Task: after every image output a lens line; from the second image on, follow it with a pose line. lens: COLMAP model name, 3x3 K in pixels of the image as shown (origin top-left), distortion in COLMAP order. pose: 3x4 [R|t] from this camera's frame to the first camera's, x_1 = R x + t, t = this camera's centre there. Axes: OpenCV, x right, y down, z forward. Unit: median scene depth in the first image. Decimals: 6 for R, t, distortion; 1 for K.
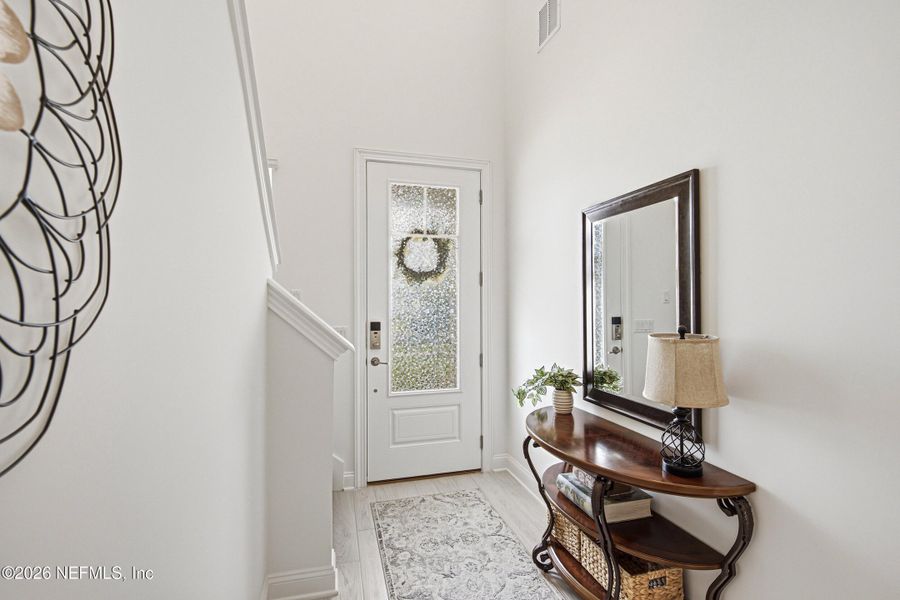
lens RADIAL K [[412.8, 0, 444.3], [0, 412.8, 302.8], [0, 0, 1]] dist [-0.003851, 0.000755]
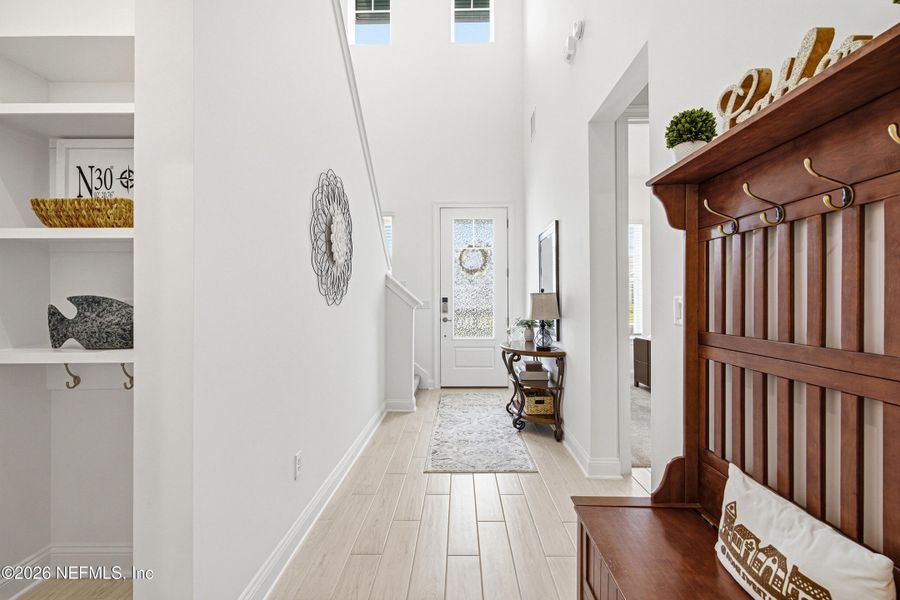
lens RADIAL K [[412.8, 0, 448.9], [0, 412.8, 300.2], [0, 0, 1]] dist [-0.003851, 0.000755]
pose [[0.954760, -0.003956, -0.297351, 0.381197], [0.001889, 0.999972, -0.007240, 0.070310], [0.297371, 0.006351, 0.954741, -0.707499]]
